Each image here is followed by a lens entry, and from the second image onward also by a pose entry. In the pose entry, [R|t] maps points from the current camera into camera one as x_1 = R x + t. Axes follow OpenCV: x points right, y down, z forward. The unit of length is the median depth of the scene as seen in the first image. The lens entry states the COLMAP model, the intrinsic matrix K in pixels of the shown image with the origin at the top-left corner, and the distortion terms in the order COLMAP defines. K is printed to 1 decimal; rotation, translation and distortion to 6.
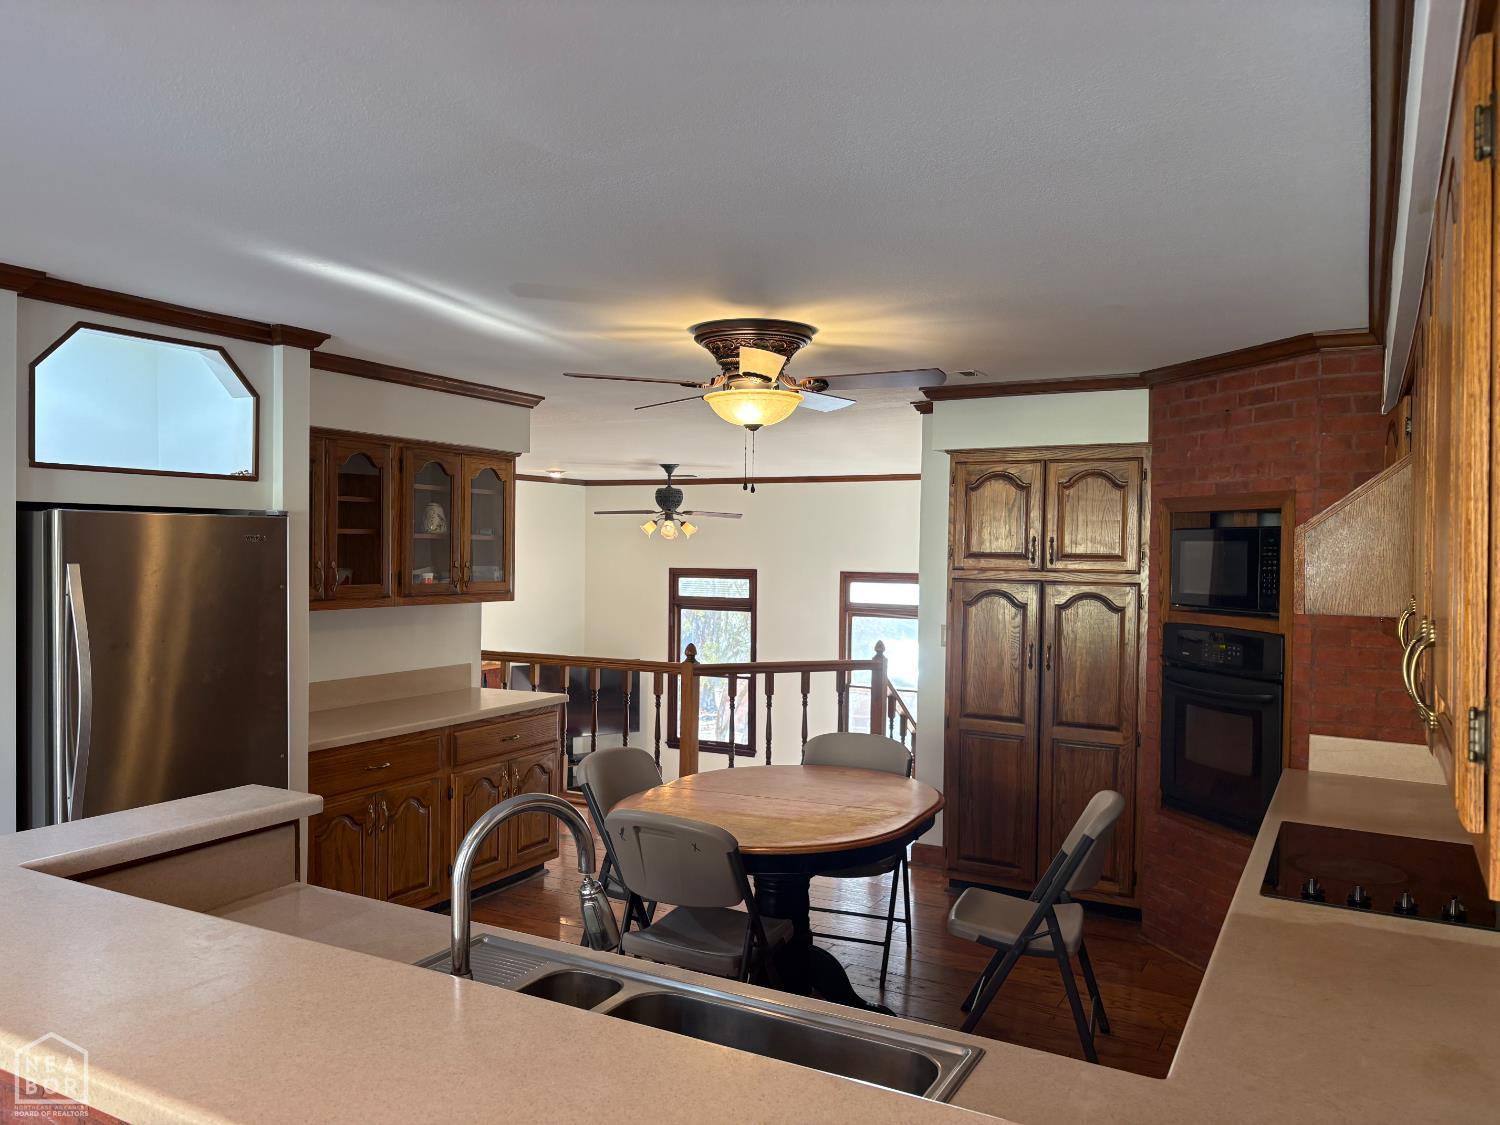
lens RADIAL K [[1129.4, 0, 748.4], [0, 1129.4, 551.4], [0, 0, 1]] dist [0.051051, -0.057289]
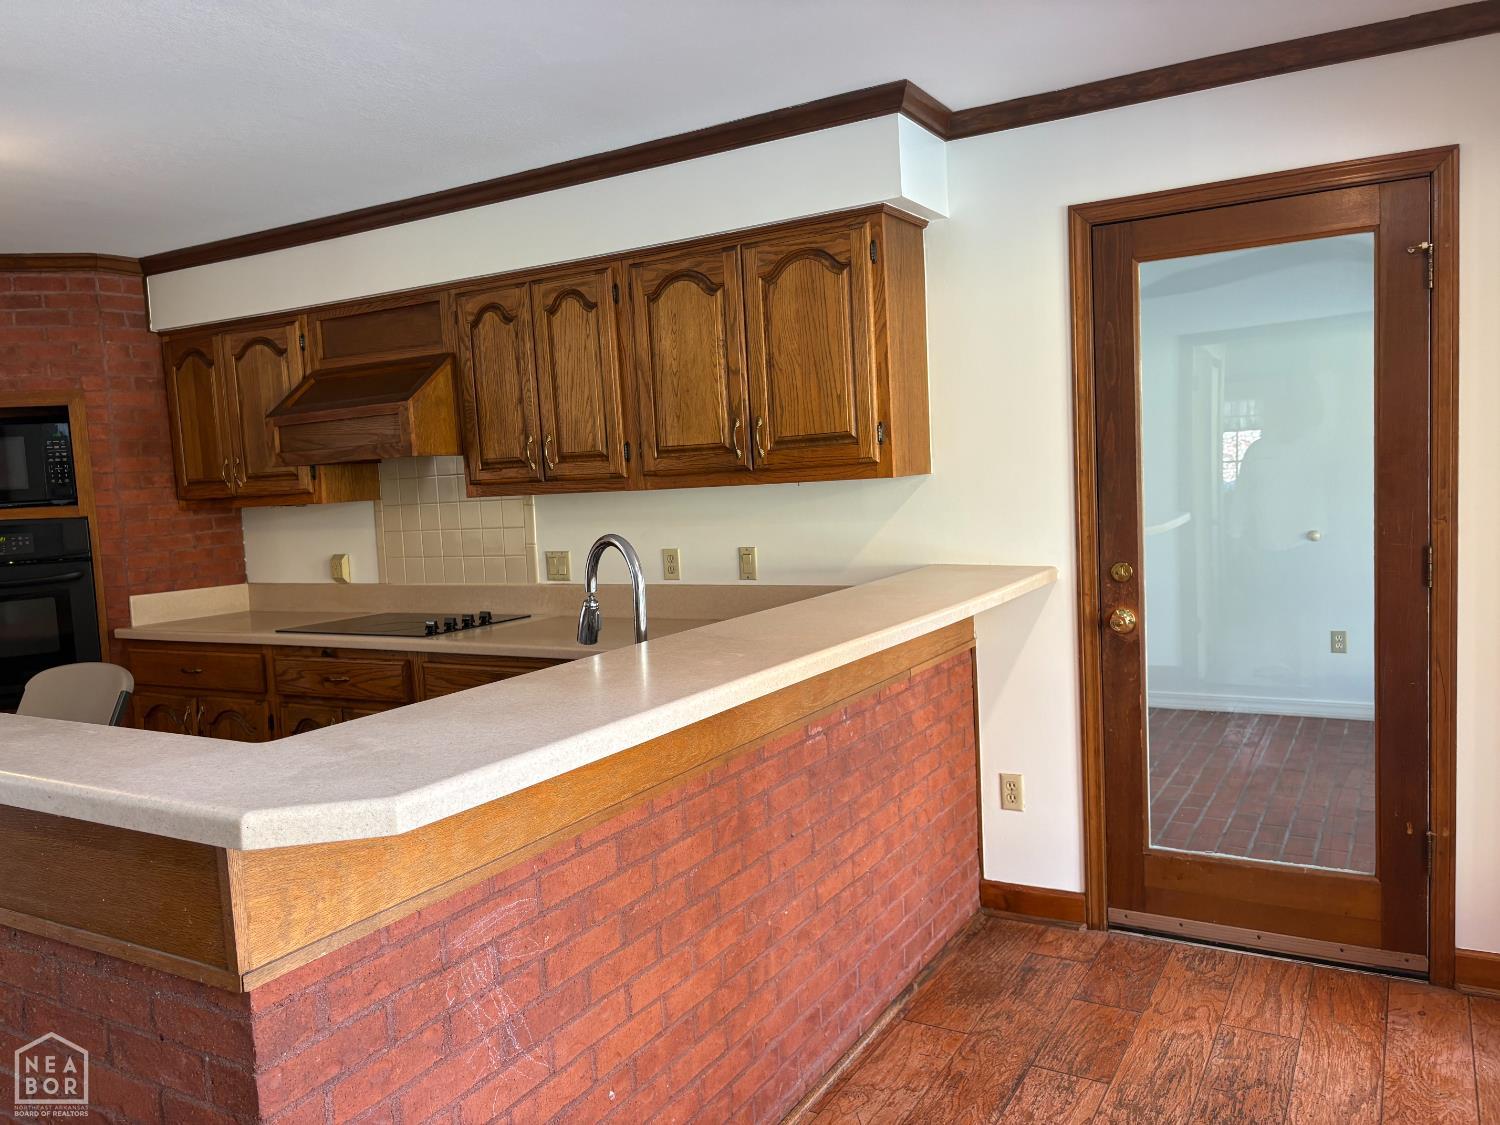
lens RADIAL K [[1129.4, 0, 739.1], [0, 1129.4, 568.7], [0, 0, 1]] dist [0.051051, -0.057289]
pose [[0.027516, -0.102058, 0.994398, -0.547209], [0.055772, 0.993382, 0.100410, 0.038545], [-0.998064, 0.052697, 0.033026, 0.260474]]
